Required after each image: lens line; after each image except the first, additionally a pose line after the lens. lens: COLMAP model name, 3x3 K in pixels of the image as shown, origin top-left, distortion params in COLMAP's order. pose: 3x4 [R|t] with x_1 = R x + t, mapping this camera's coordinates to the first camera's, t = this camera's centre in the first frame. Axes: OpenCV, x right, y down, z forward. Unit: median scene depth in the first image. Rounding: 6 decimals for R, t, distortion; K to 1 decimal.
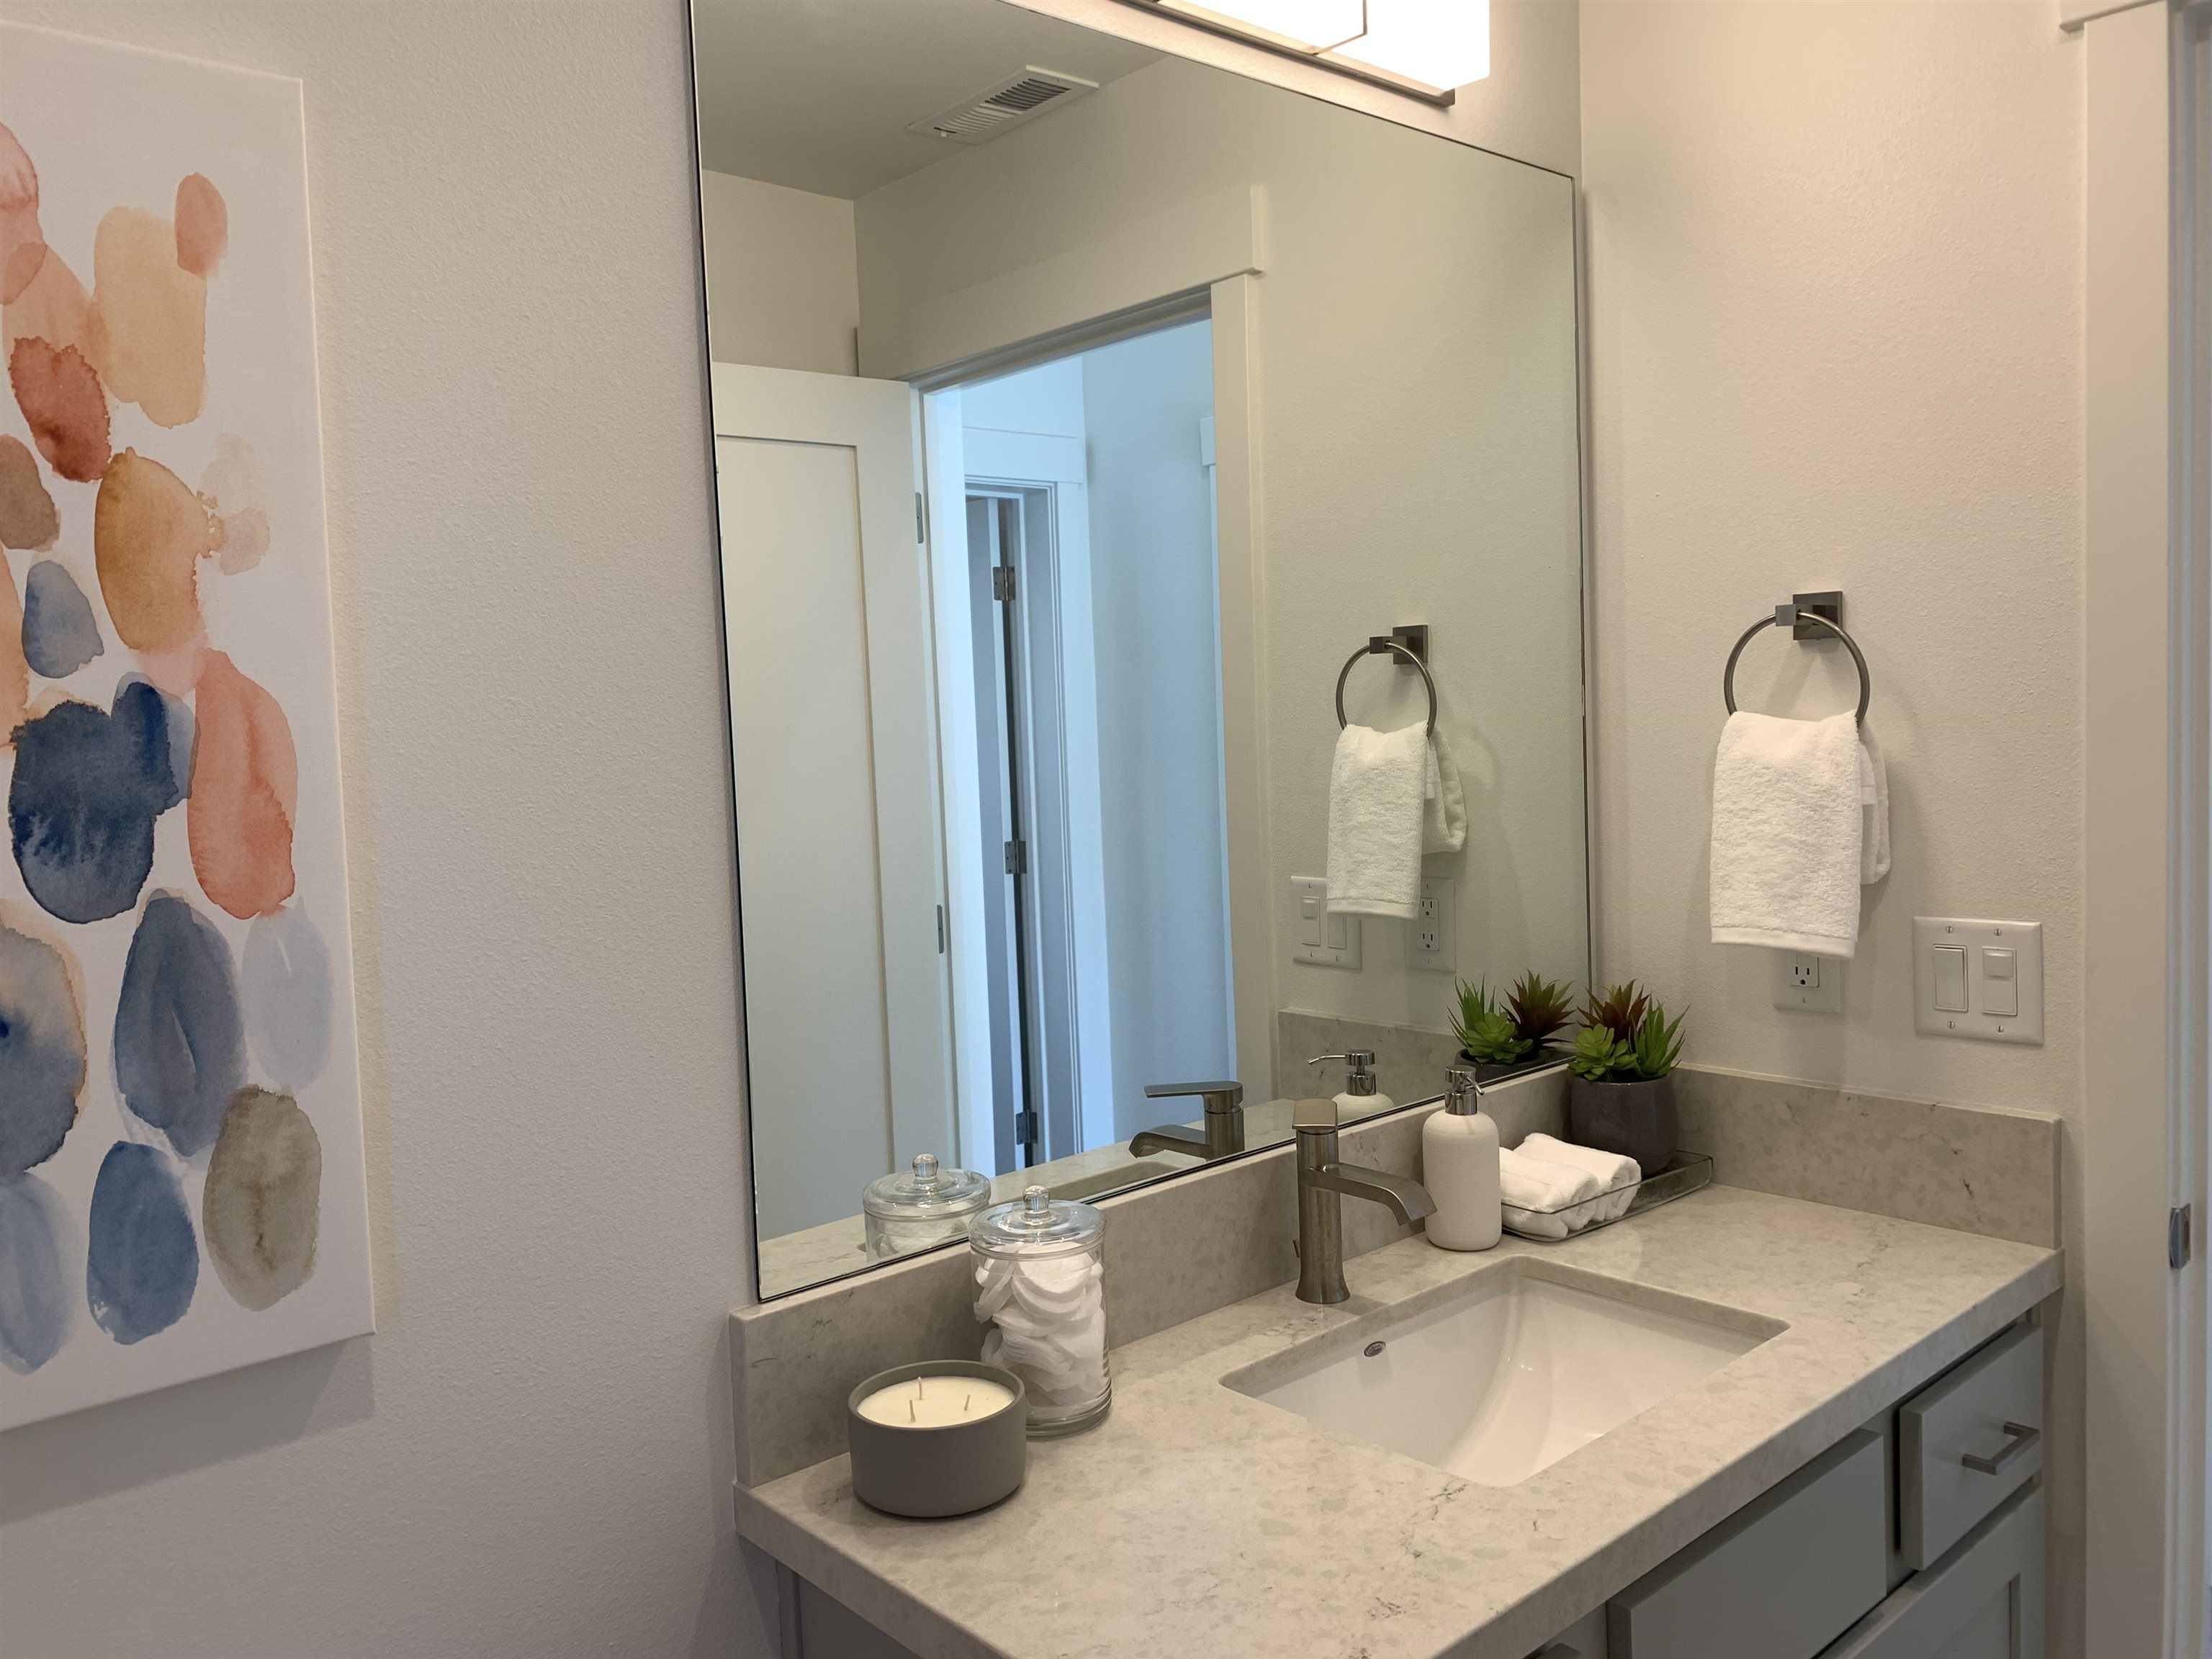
lens RADIAL K [[1709.5, 0, 1106.6], [0, 1709.5, 832.3], [0, 0, 1]] dist [0.043197, -0.066611]
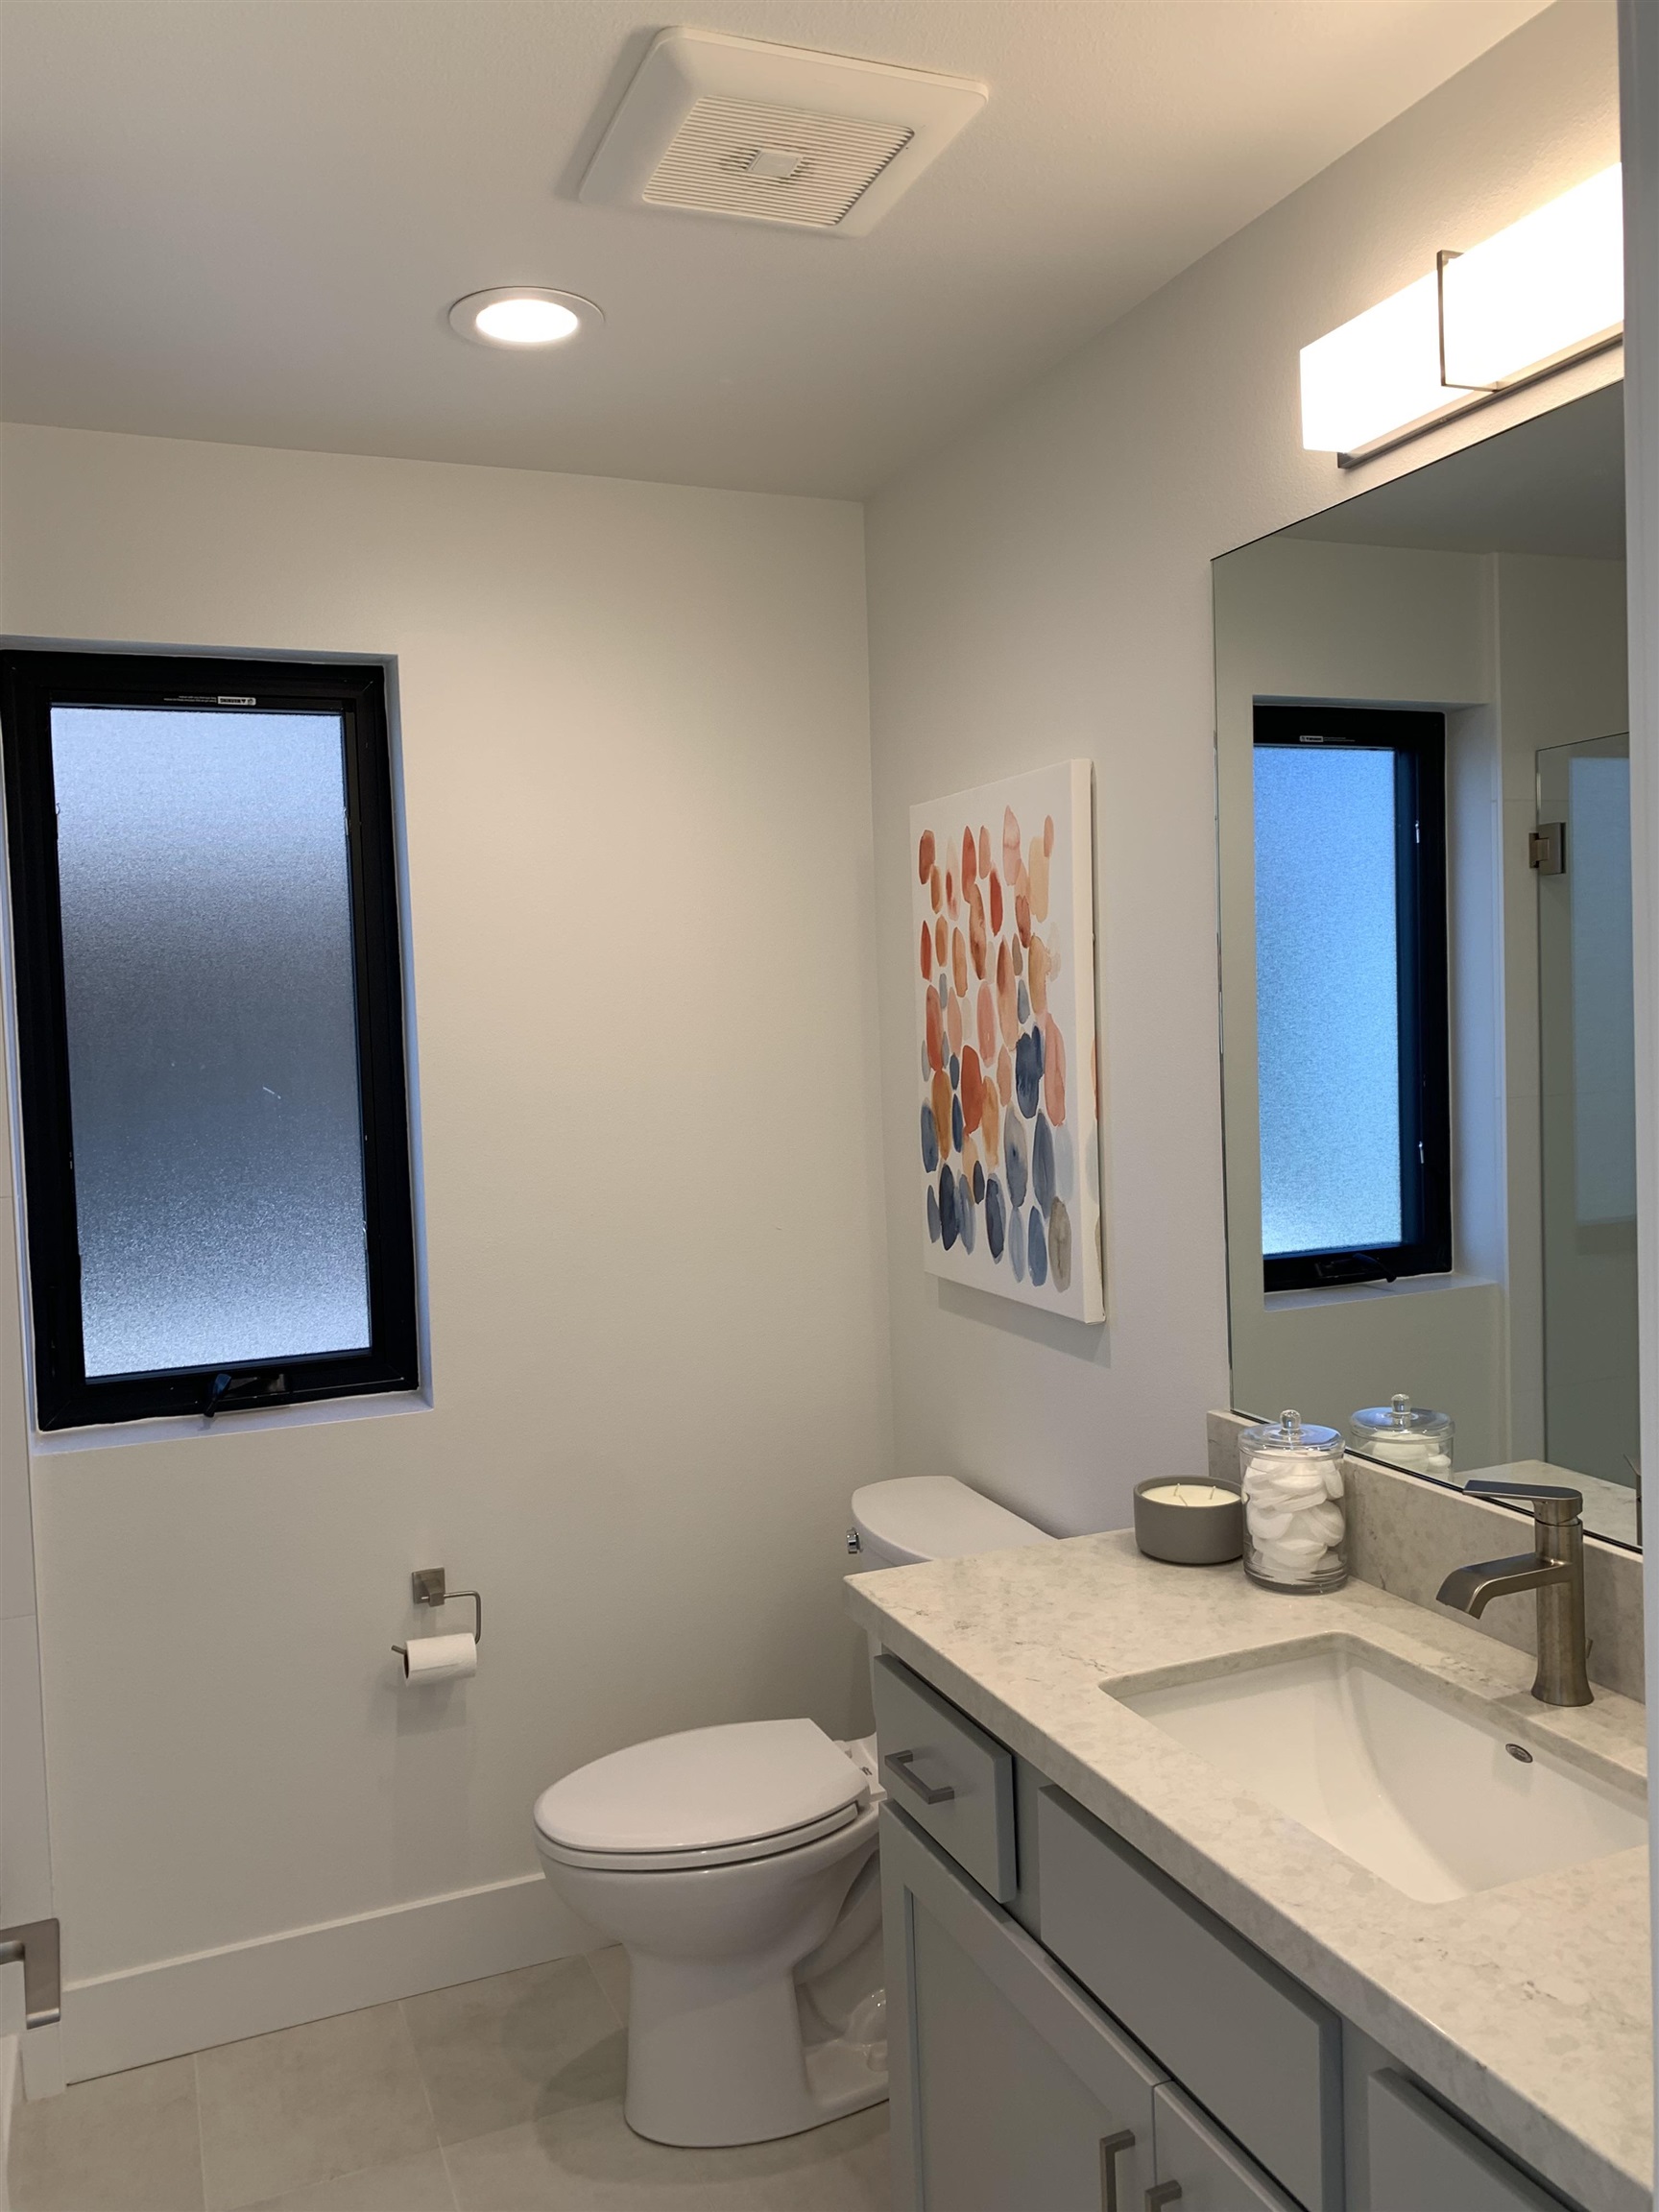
lens RADIAL K [[1709.5, 0, 832.4], [0, 1709.5, 1099.9], [0, 0, 1]] dist [0.043197, -0.066611]
pose [[-0.334070, 0.101878, -0.937026, 1.826349], [-0.022495, 0.992996, 0.115983, -0.254837], [0.942280, 0.059825, -0.329439, 1.503251]]
